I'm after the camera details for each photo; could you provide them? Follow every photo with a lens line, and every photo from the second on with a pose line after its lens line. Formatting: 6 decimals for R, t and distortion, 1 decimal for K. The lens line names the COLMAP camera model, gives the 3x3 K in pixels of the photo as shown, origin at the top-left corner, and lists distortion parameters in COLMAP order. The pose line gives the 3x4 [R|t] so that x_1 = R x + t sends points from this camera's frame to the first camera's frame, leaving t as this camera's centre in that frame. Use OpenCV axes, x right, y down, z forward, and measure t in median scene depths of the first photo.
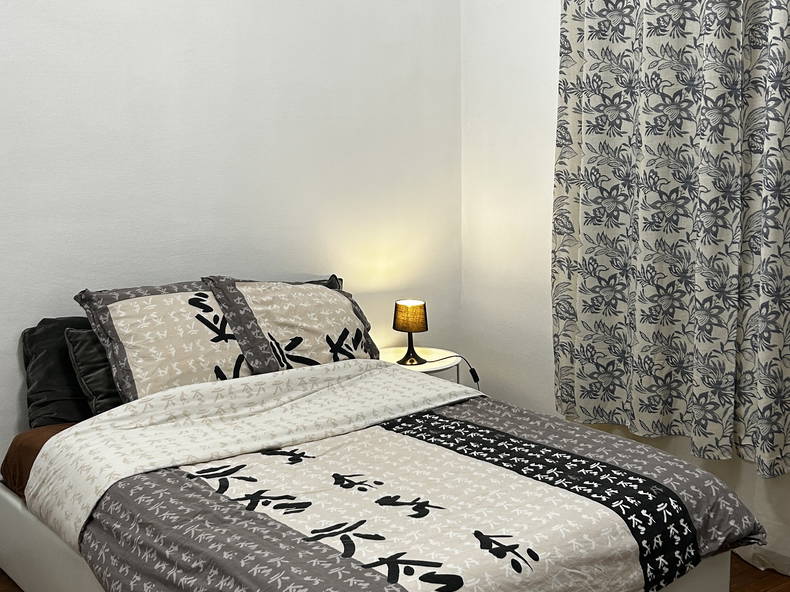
lens RADIAL K [[998.9, 0, 395.0], [0, 998.9, 296.0], [0, 0, 1]] dist [0.209090, -0.559574]
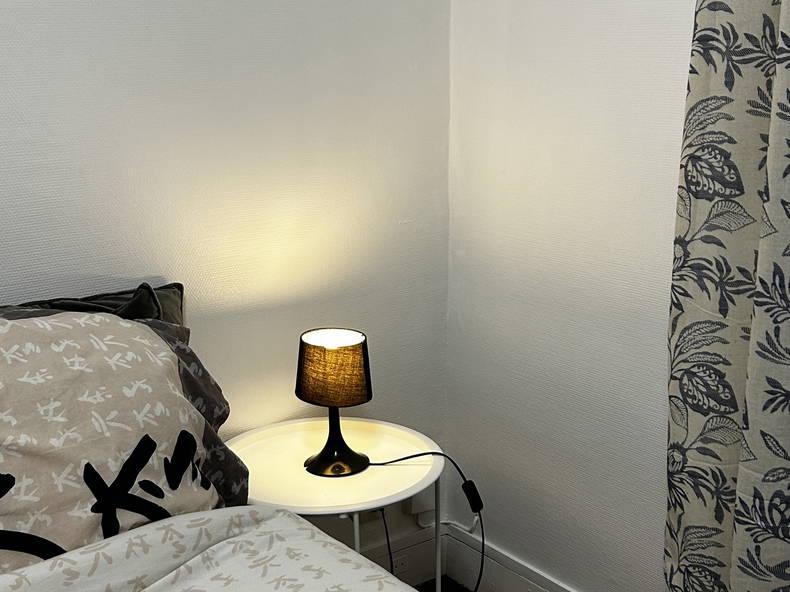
lens RADIAL K [[998.9, 0, 395.0], [0, 998.9, 296.0], [0, 0, 1]] dist [0.209090, -0.559574]
pose [[0.999945, 0.005290, 0.009075, 0.048994], [-0.005994, 0.996827, 0.079367, -0.060910], [-0.008627, -0.079417, 0.996804, 0.687664]]
